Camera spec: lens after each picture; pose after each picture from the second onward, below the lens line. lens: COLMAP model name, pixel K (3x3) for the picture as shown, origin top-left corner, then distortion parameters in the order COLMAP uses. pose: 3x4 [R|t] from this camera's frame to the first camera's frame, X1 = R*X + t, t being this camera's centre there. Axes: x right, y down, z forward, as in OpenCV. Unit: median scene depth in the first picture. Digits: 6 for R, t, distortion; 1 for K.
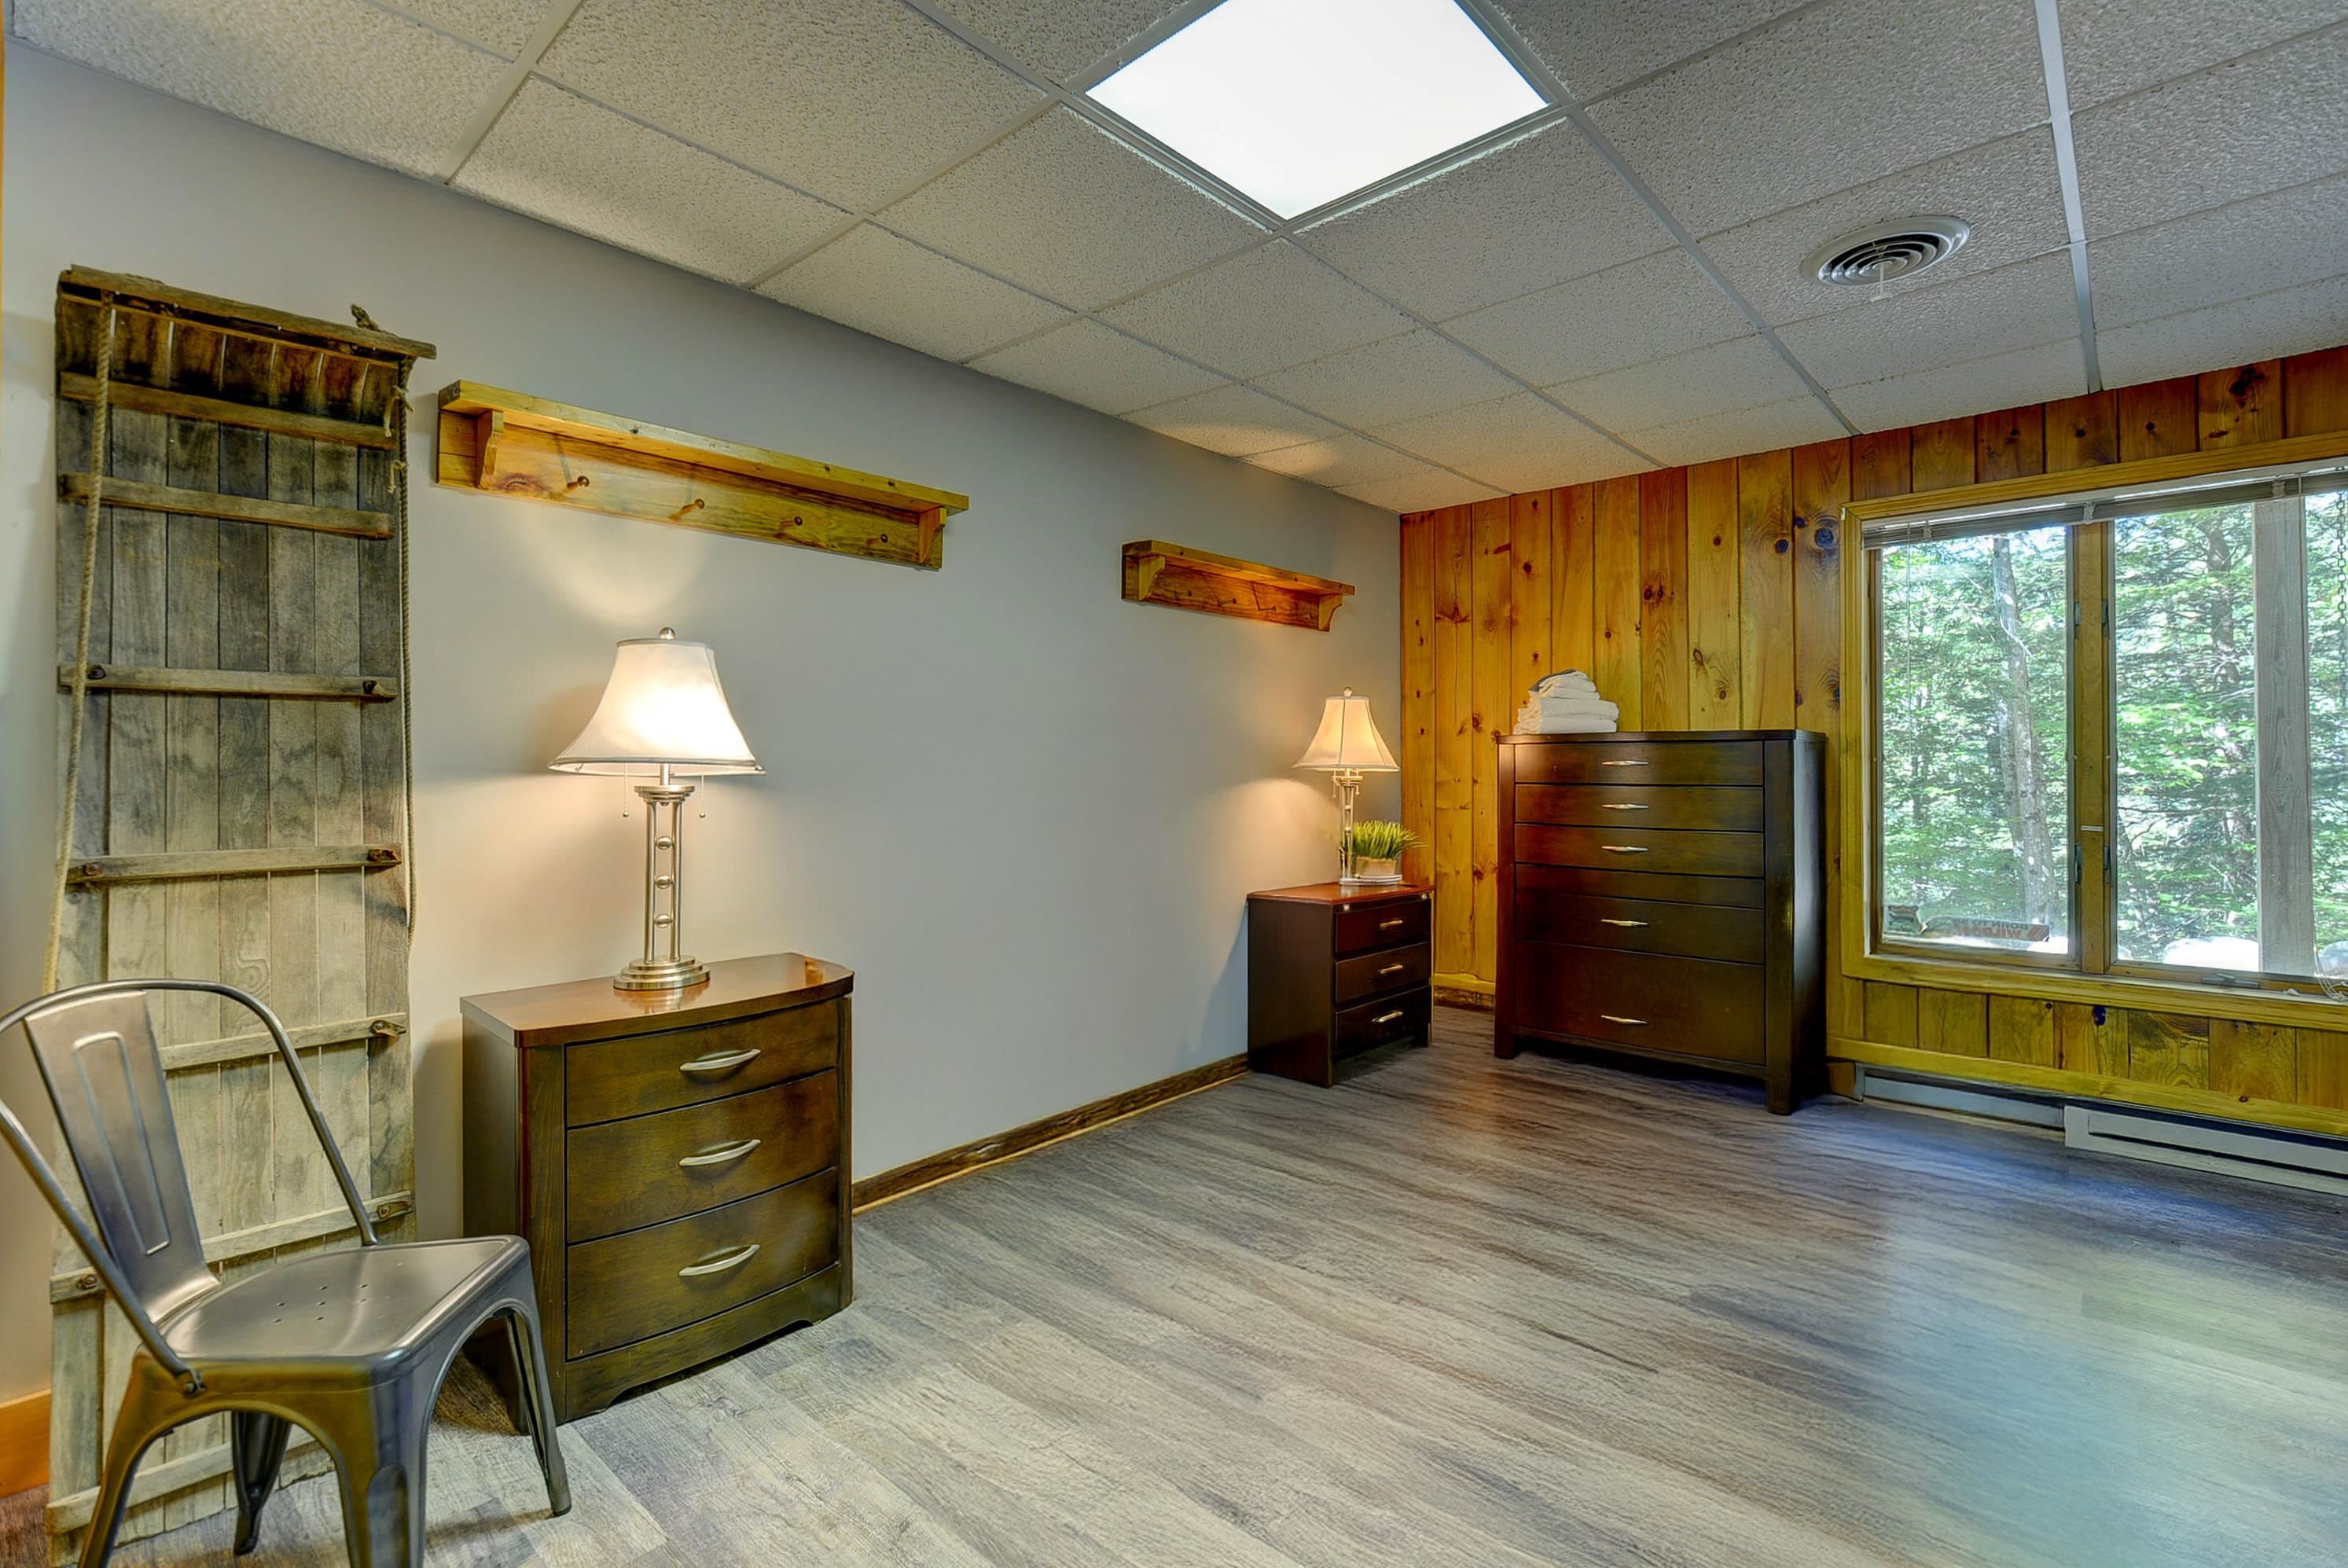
lens RADIAL K [[1081.8, 0, 1175.1], [0, 1081.8, 784.4], [0, 0, 1]] dist [0.003781, -0.000109]
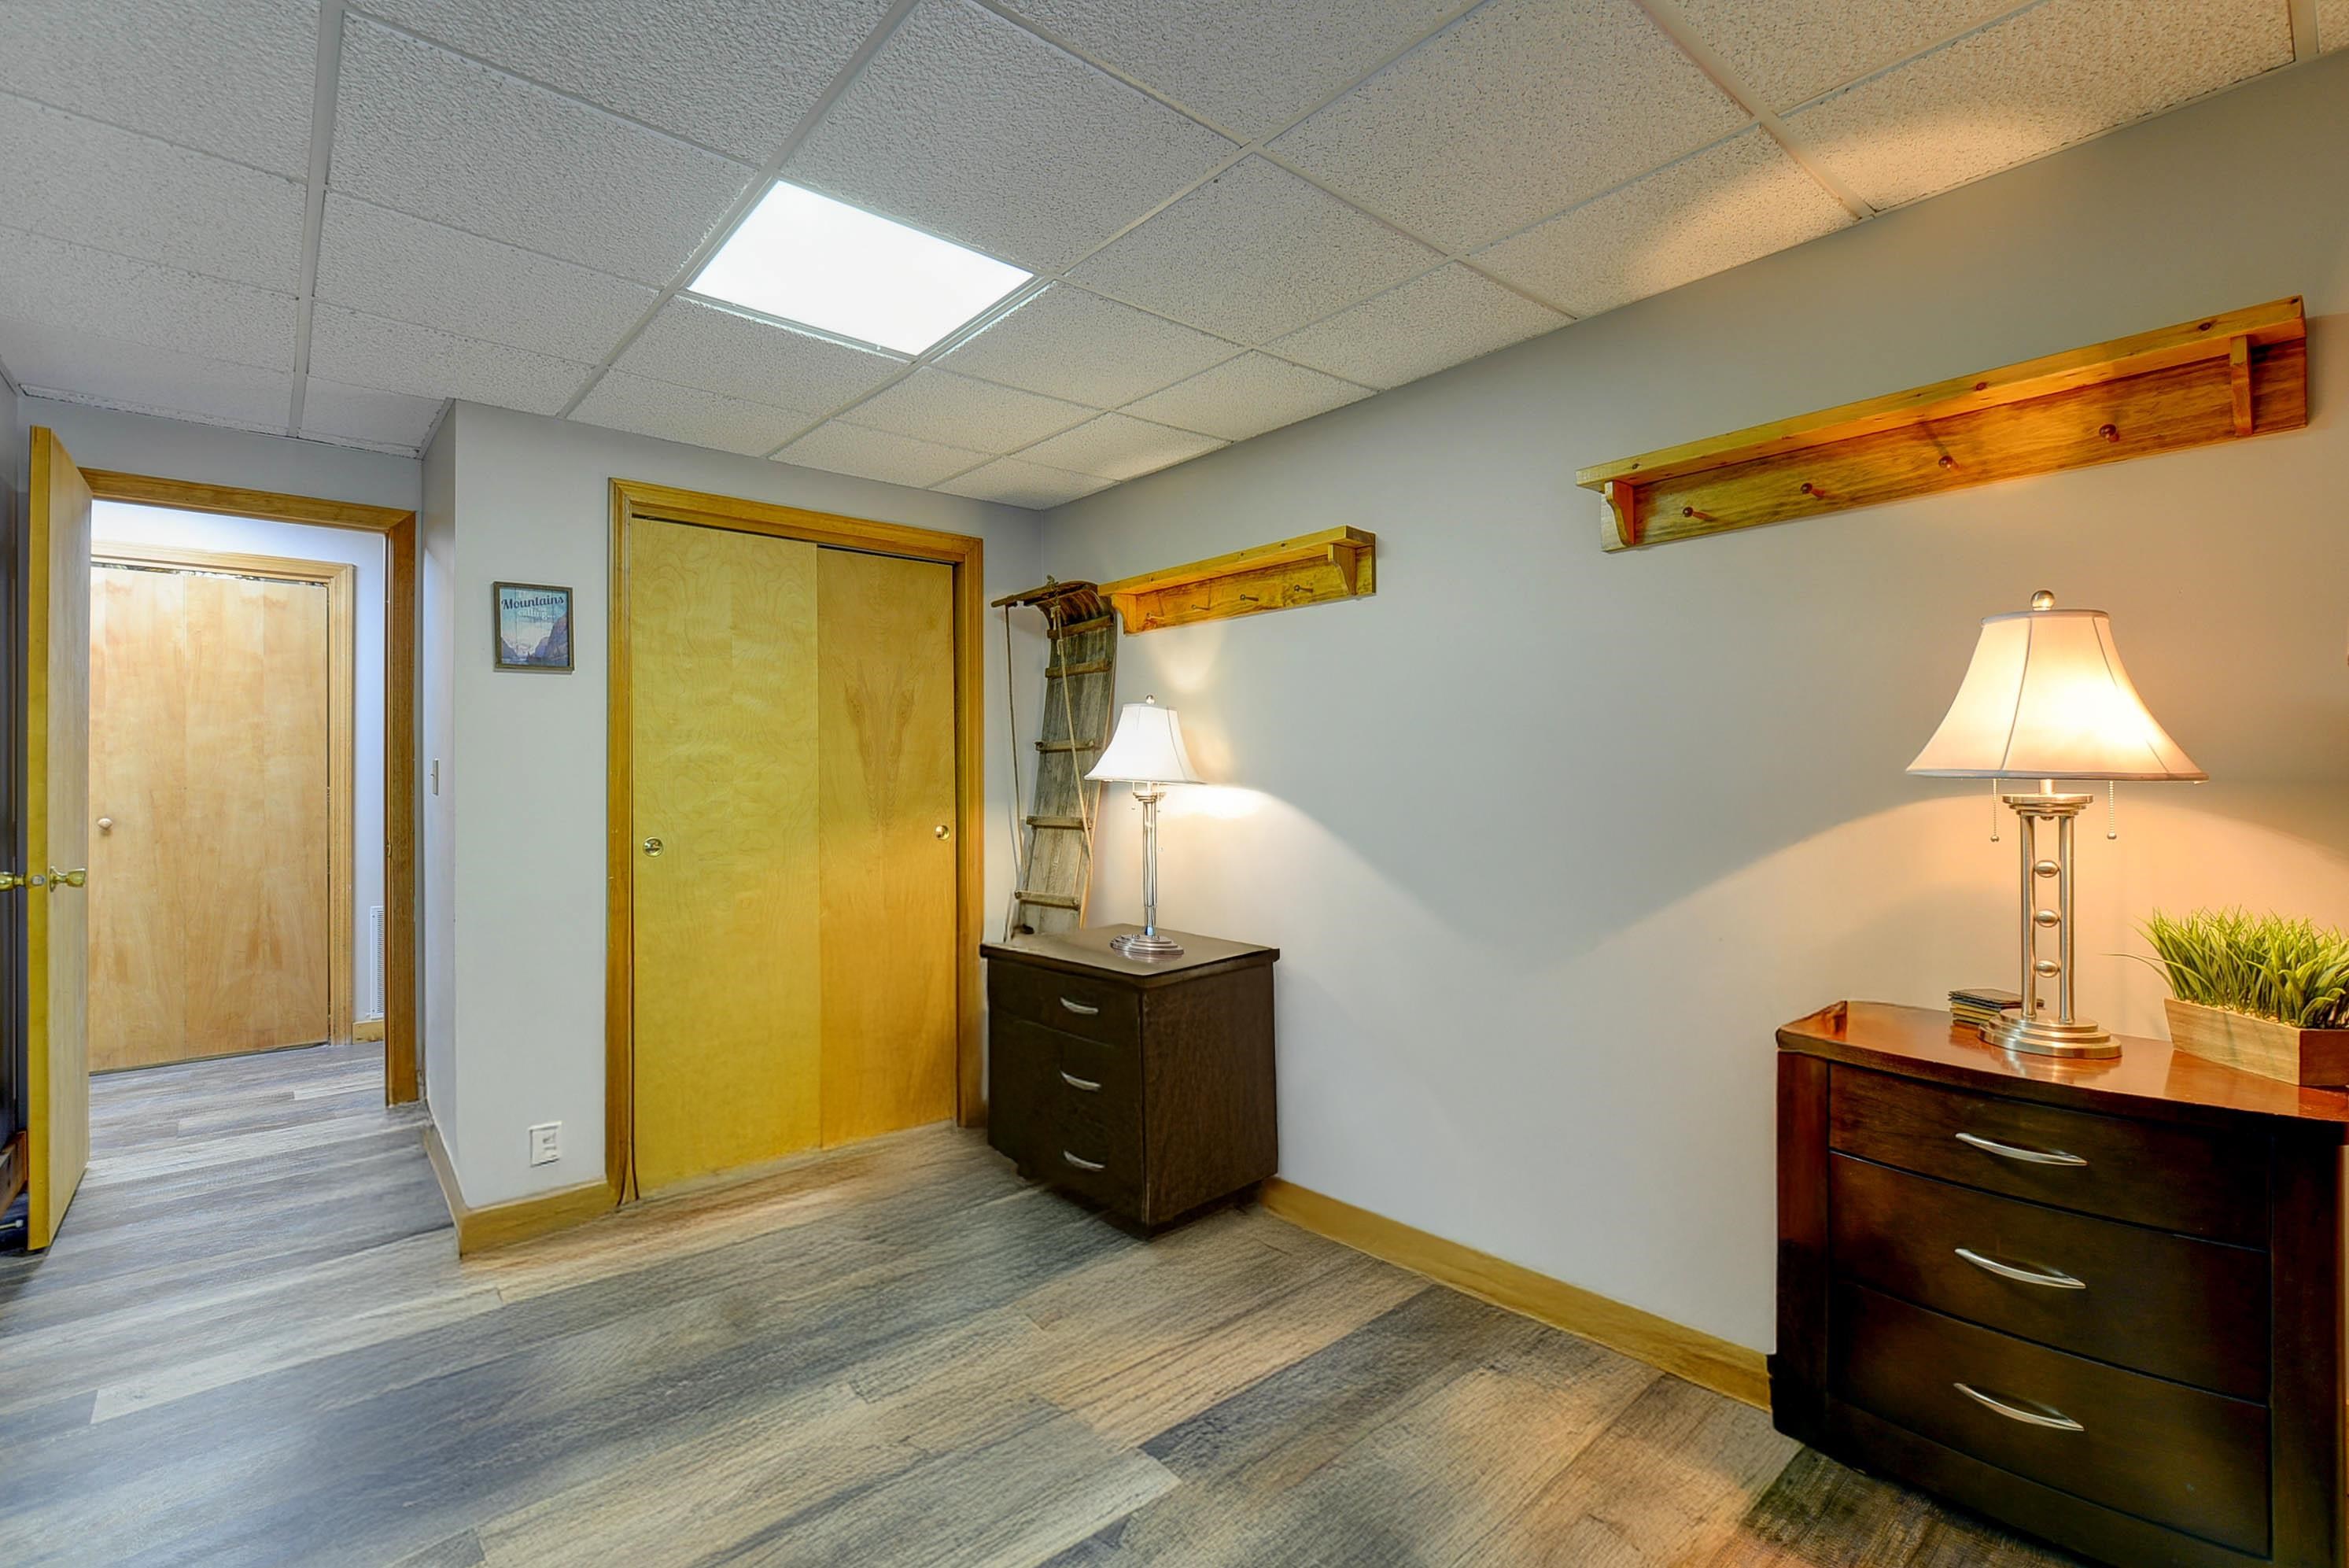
lens RADIAL K [[1035.5, 0, 1175.6], [0, 1035.5, 770.7], [0, 0, 1]] dist [0.026905, 0.000175]
pose [[-0.126986, -0.006295, -0.991884, 0.848142], [-0.011832, 0.999918, -0.004831, -0.019359], [0.991834, 0.011123, -0.127051, 0.976721]]
